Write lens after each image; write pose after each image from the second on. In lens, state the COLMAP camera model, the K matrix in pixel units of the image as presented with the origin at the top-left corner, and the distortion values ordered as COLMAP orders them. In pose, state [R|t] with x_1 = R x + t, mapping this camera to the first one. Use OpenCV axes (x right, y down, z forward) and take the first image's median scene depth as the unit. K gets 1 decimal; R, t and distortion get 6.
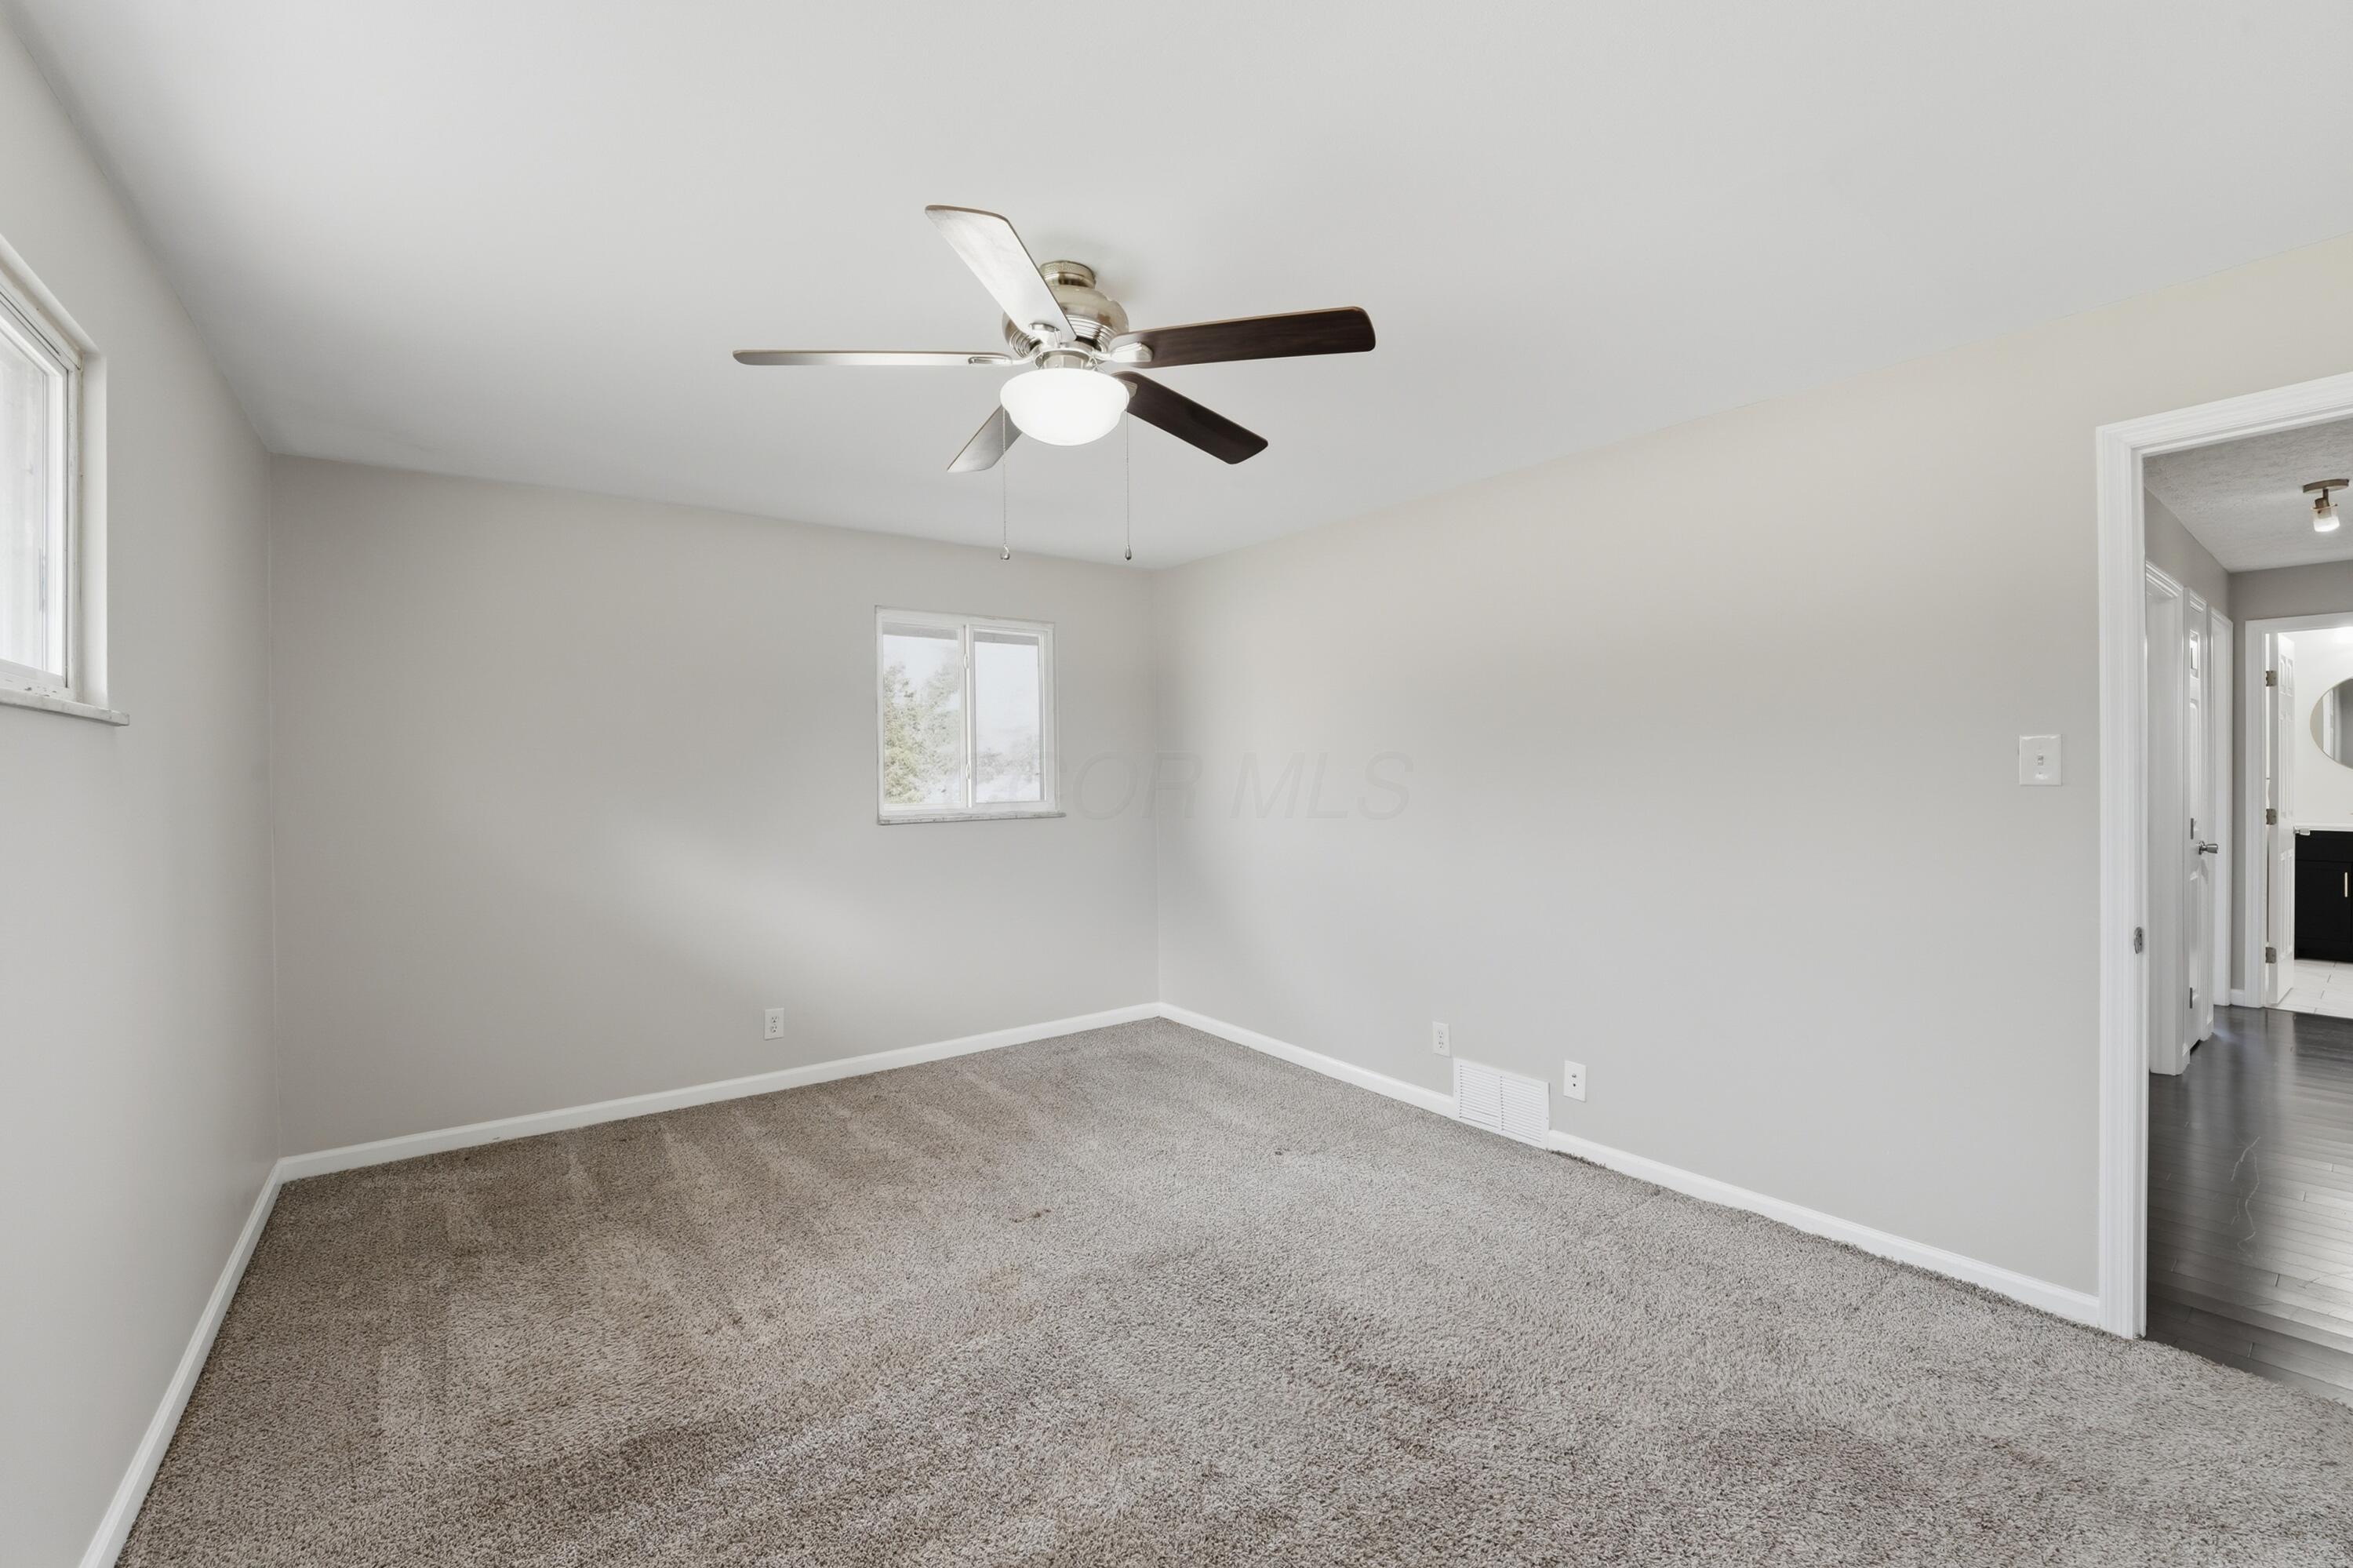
lens RADIAL K [[979.9, 0, 1172.2], [0, 979.9, 773.0], [0, 0, 1]] dist [-0.028118, 0.004080]
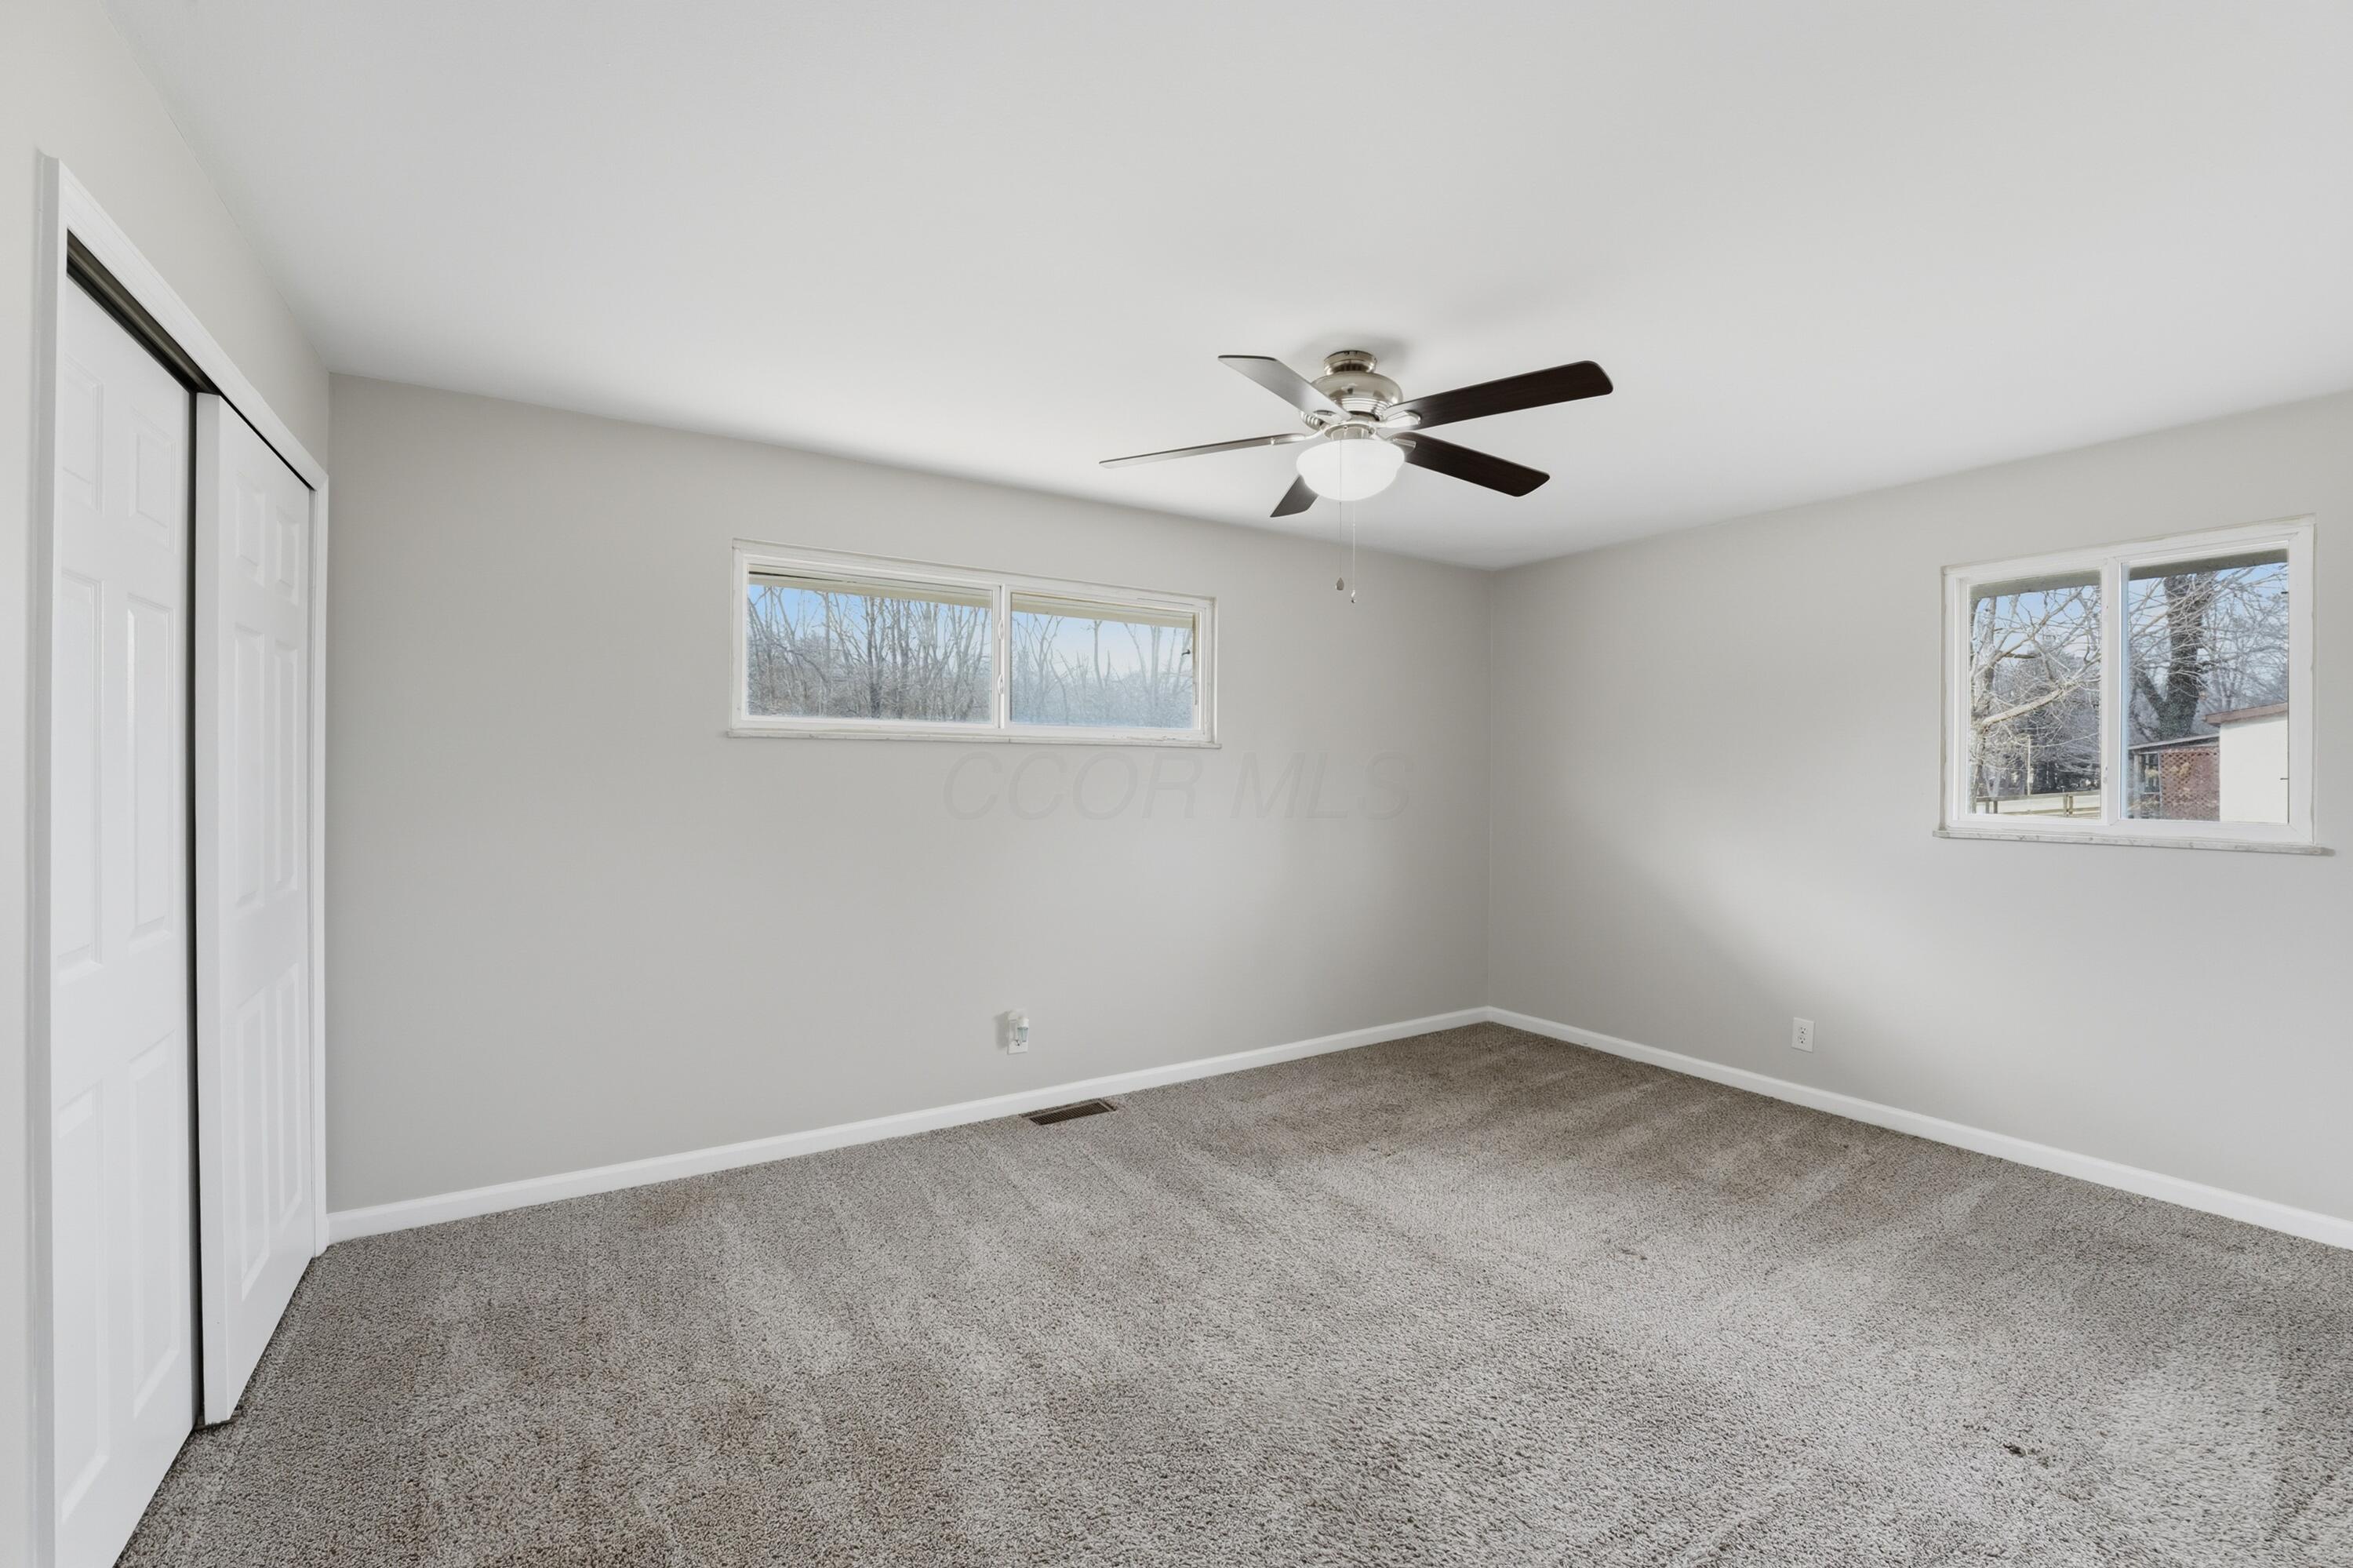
lens RADIAL K [[979.9, 0, 1172.2], [0, 979.9, 773.0], [0, 0, 1]] dist [-0.028118, 0.004080]
pose [[-0.094311, 0.010052, -0.995492, 0.652558], [0.002664, 0.999948, 0.009844, -0.012788], [0.995539, -0.001723, -0.094333, 0.517238]]
